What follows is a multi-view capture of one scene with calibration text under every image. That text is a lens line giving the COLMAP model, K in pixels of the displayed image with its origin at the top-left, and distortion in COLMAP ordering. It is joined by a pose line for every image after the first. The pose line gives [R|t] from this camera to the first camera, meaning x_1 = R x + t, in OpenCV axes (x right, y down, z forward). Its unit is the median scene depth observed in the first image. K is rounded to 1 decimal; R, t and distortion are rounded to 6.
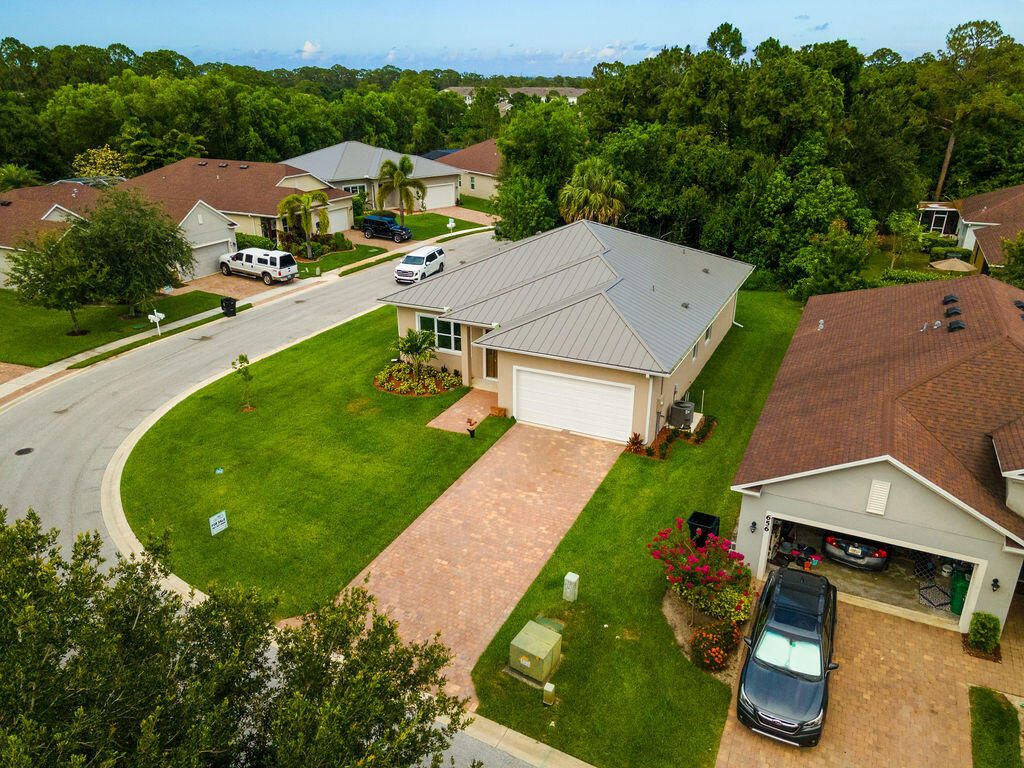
lens RADIAL K [[752.0, 0, 512.0], [0, 752.0, 384.0], [0, 0, 1]] dist [0.041375, 0.007587]
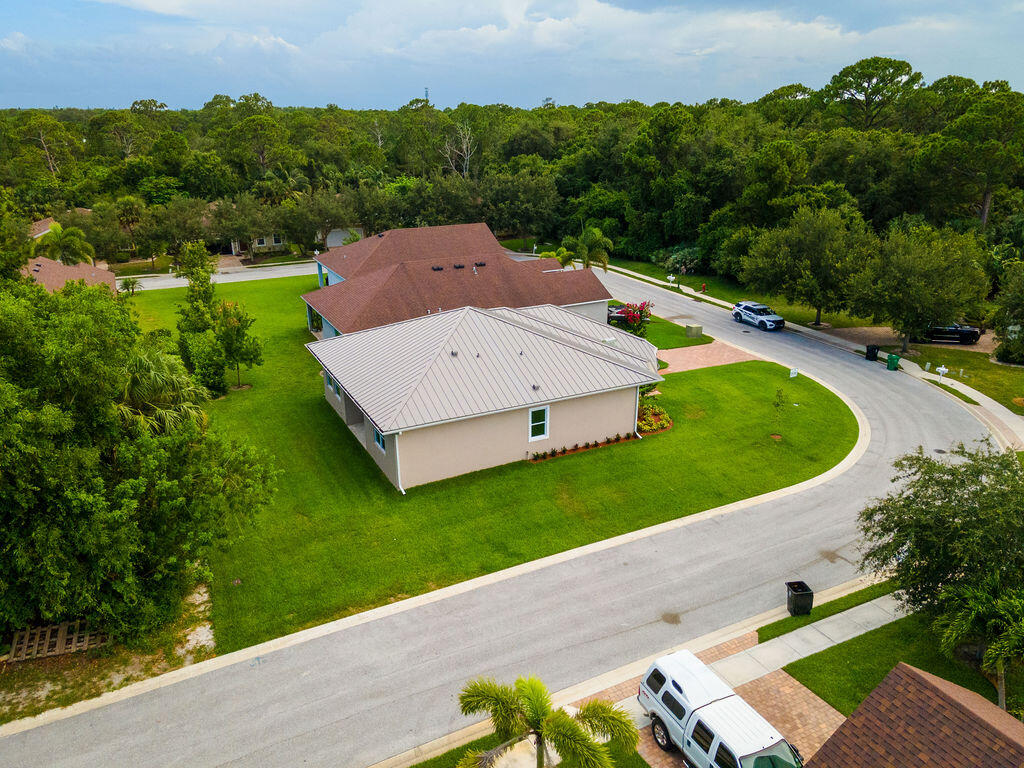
lens RADIAL K [[752.0, 0, 512.0], [0, 752.0, 384.0], [0, 0, 1]] dist [0.041375, 0.007587]
pose [[-0.786291, -0.203984, 0.583213, -0.739869], [0.242704, 0.766082, 0.595158, -0.926186], [-0.568192, 0.609515, -0.552856, 1.968535]]
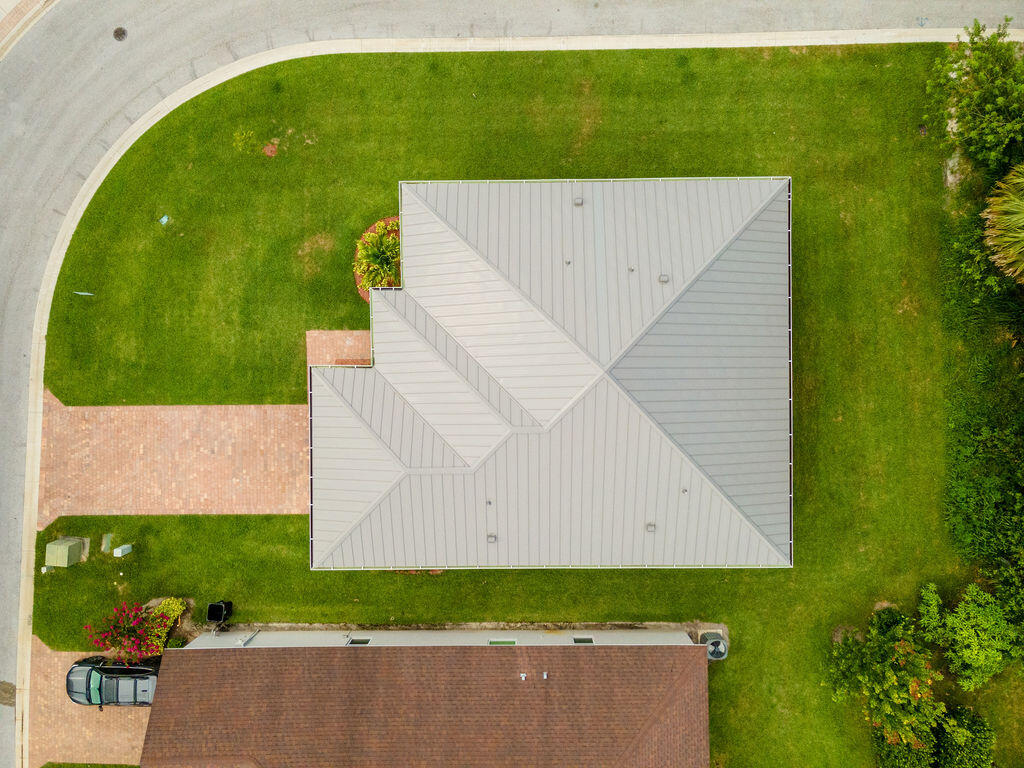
lens RADIAL K [[752.0, 0, 512.0], [0, 752.0, 384.0], [0, 0, 1]] dist [0.041375, 0.007587]
pose [[0.440255, 0.897873, 0.000673, 0.078536], [-0.331767, 0.161979, 0.929351, -1.003031], [0.834330, -0.409374, 0.369197, 0.793021]]
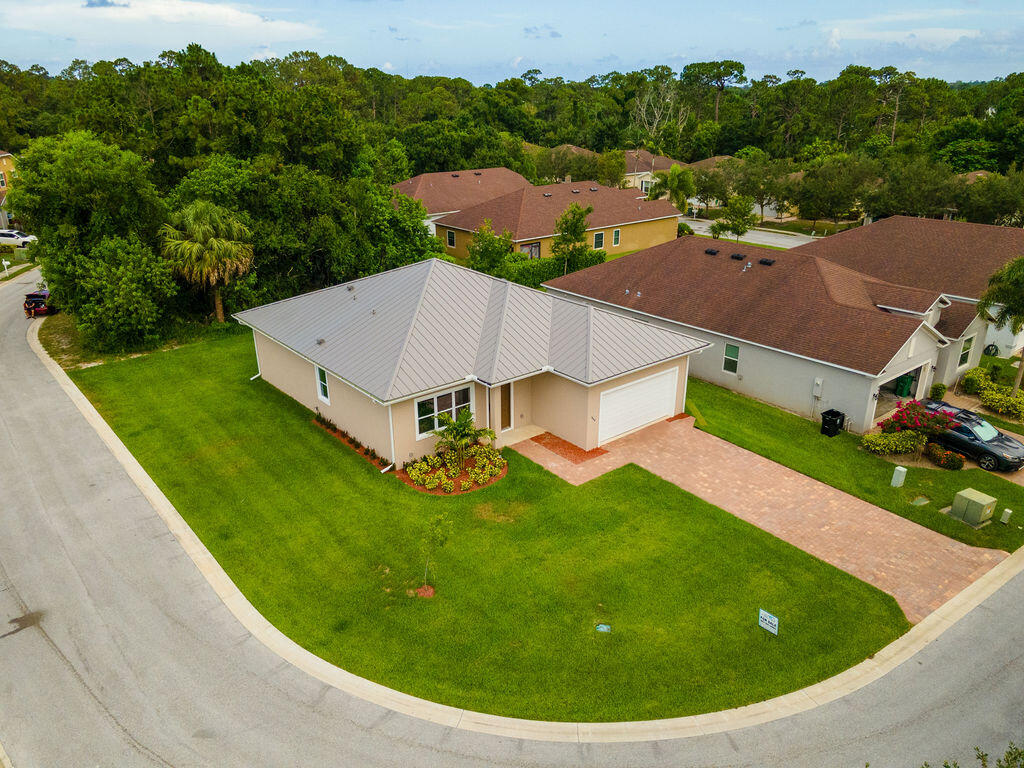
lens RADIAL K [[752.0, 0, 512.0], [0, 752.0, 384.0], [0, 0, 1]] dist [0.041375, 0.007587]
pose [[0.420286, -0.333932, 0.843712, -0.881005], [0.341509, 0.919665, 0.193875, -0.266544], [-0.840673, 0.206652, 0.500563, 0.551889]]
